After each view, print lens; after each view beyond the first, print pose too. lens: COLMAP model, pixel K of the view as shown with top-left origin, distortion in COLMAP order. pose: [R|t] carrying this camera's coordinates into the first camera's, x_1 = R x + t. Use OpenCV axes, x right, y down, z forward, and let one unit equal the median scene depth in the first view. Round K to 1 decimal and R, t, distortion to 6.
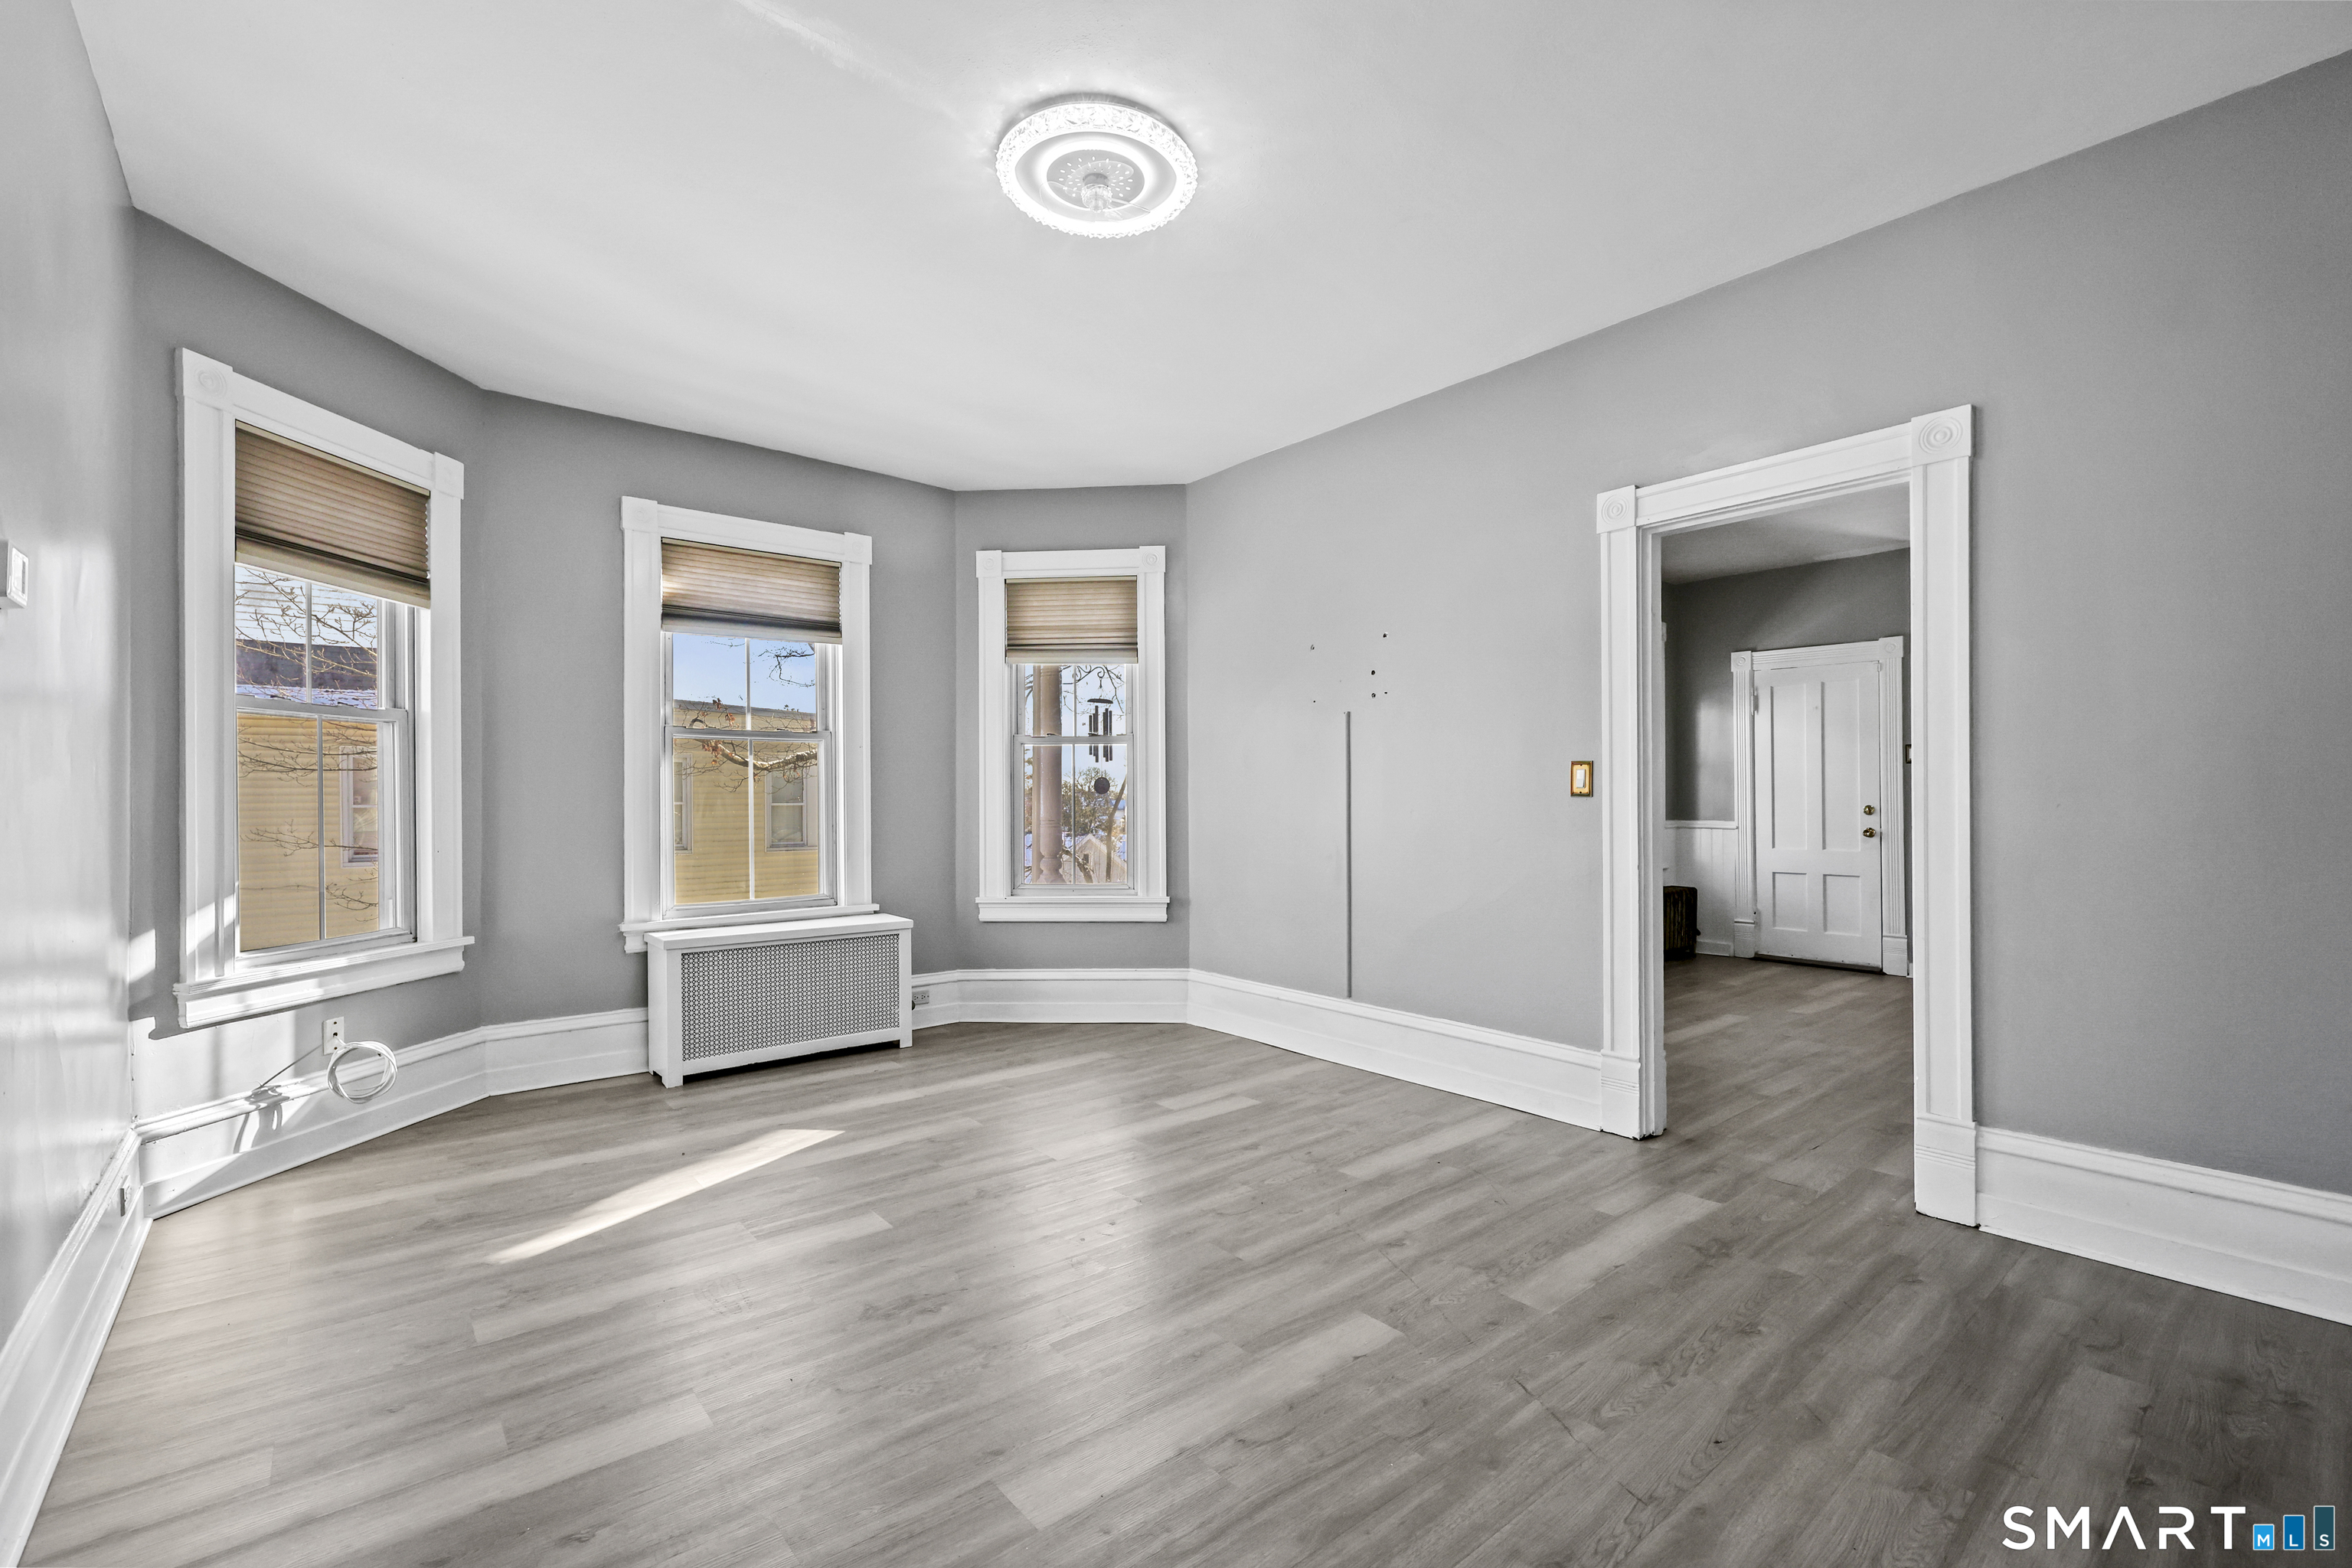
lens RADIAL K [[1011.1, 0, 1169.9], [0, 1011.1, 799.0], [0, 0, 1]] dist [-0.002750, -0.001401]
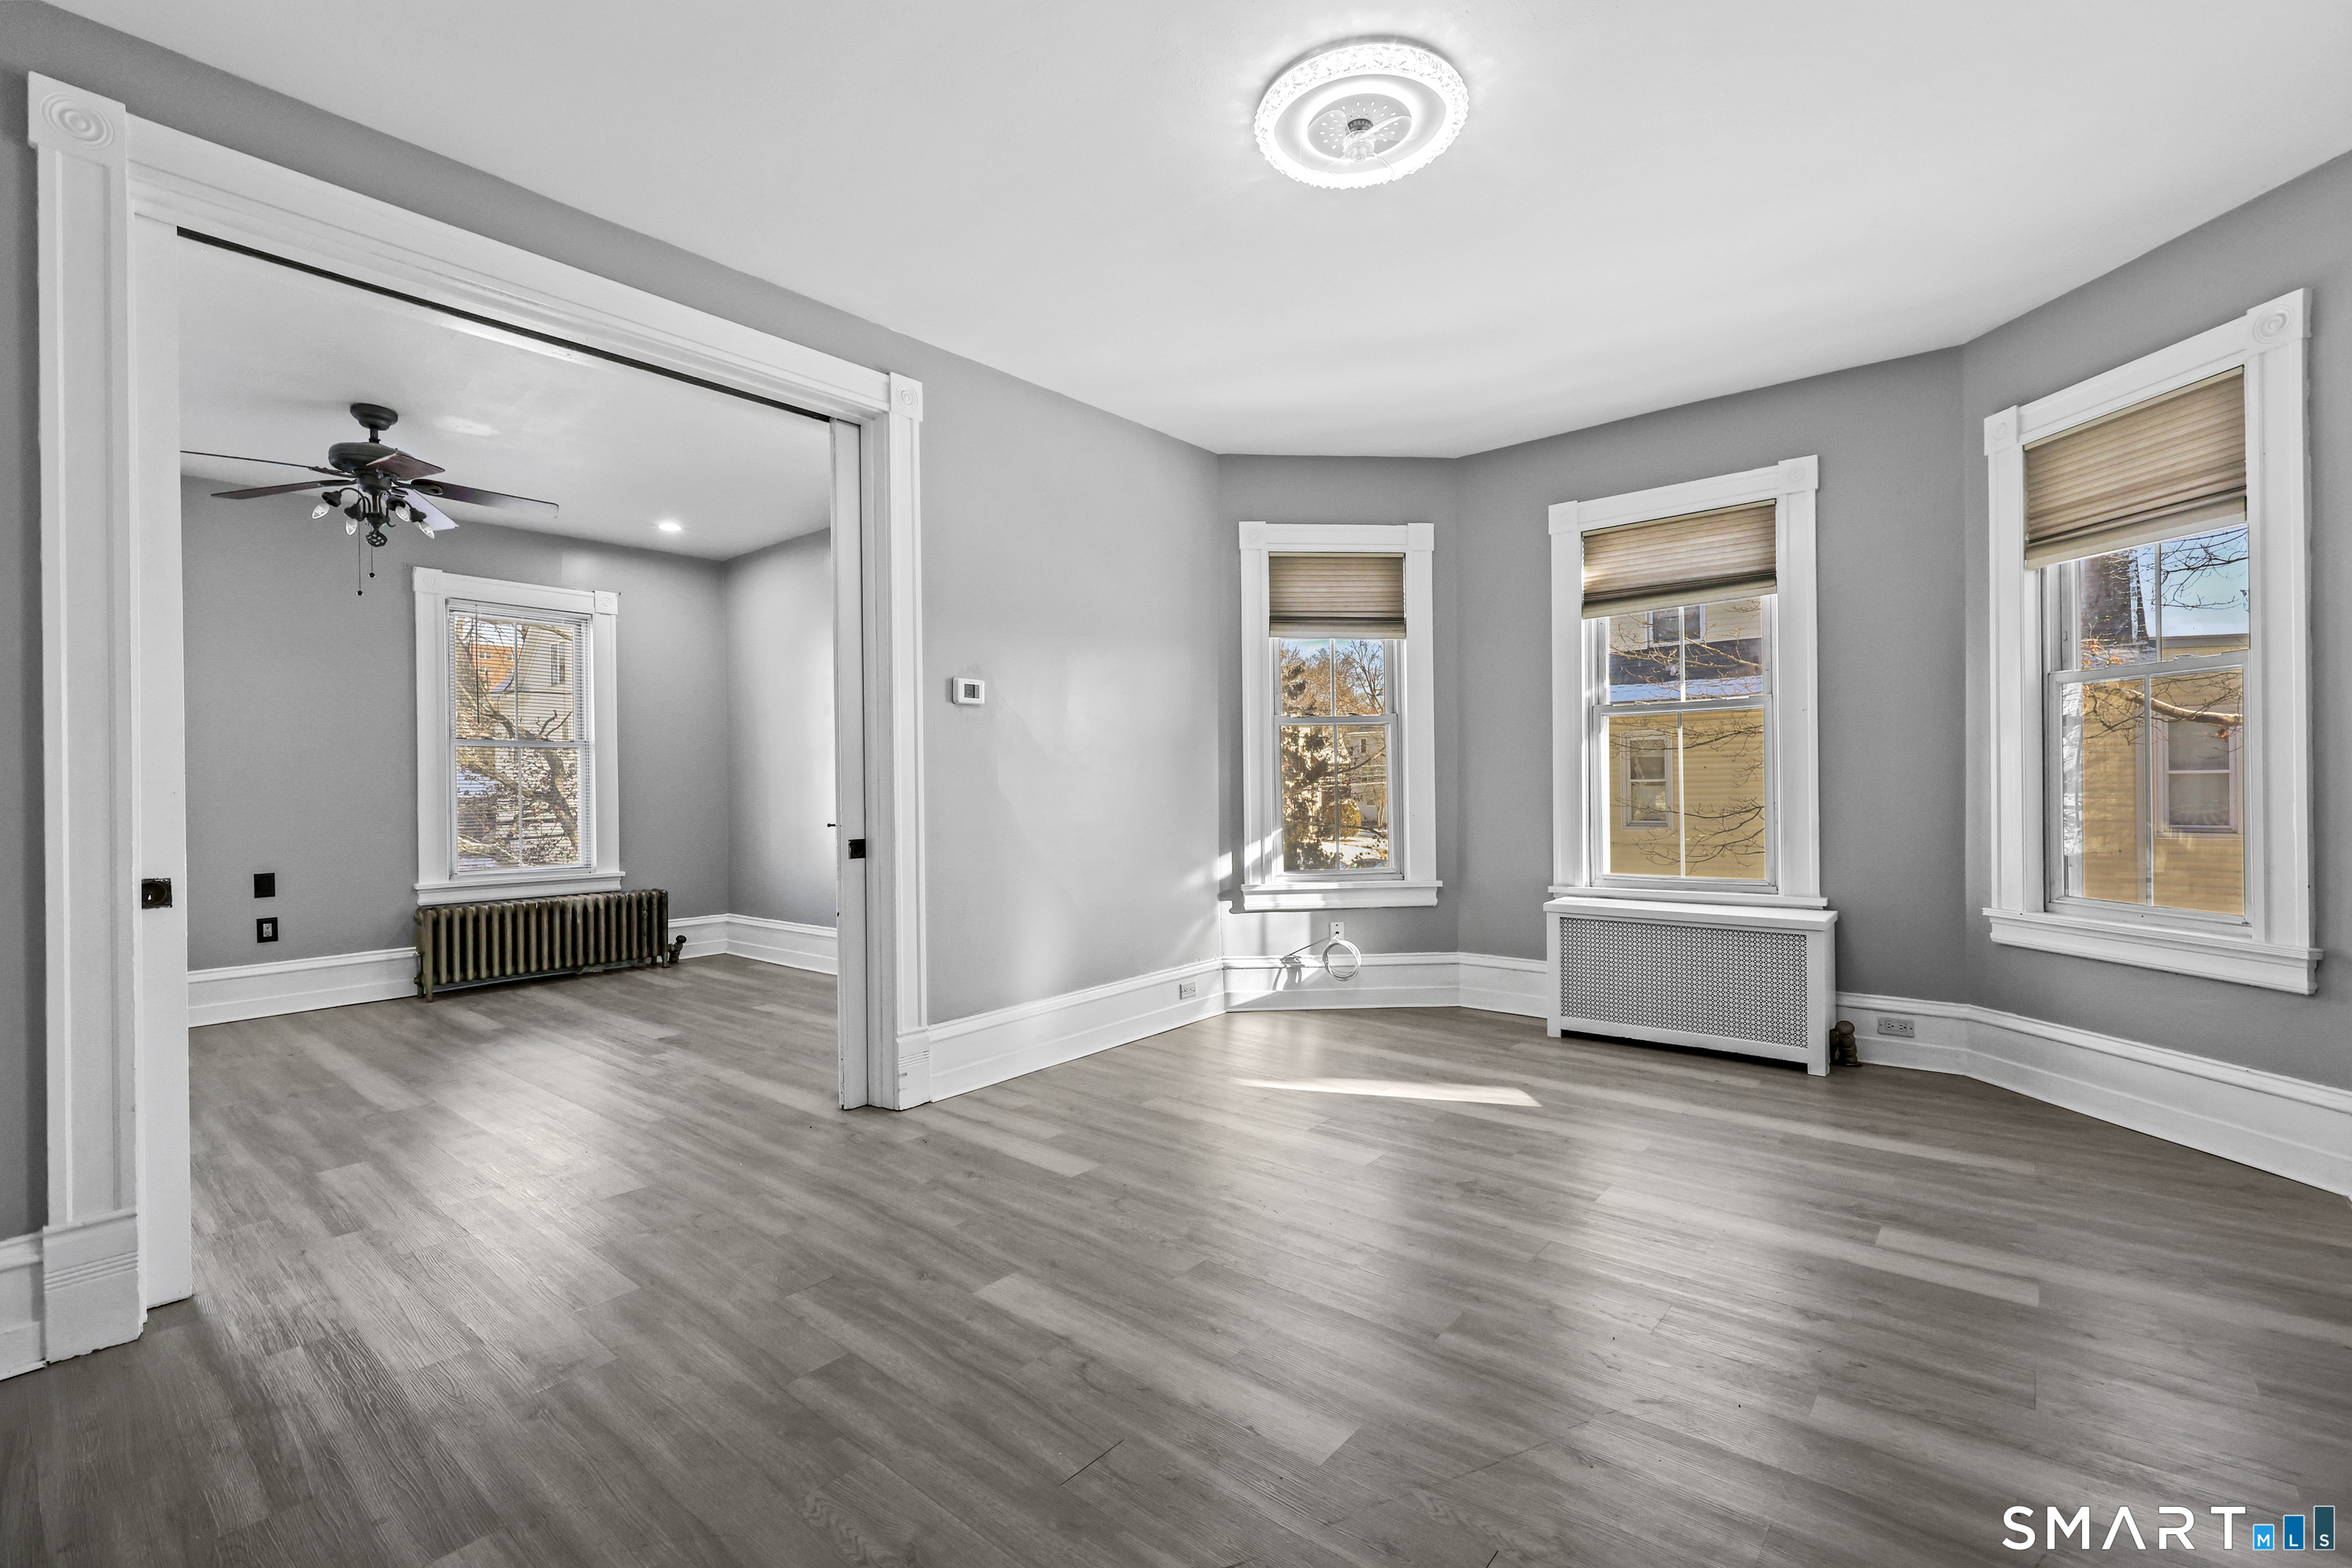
lens RADIAL K [[1011.1, 0, 1174.6], [0, 1011.1, 783.6], [0, 0, 1]] dist [-0.002750, -0.001401]
pose [[0.182234, 0.001463, -0.983254, 0.542356], [0.014512, 0.999886, 0.004177, -0.001081], [0.983148, -0.015030, 0.182192, 0.419342]]
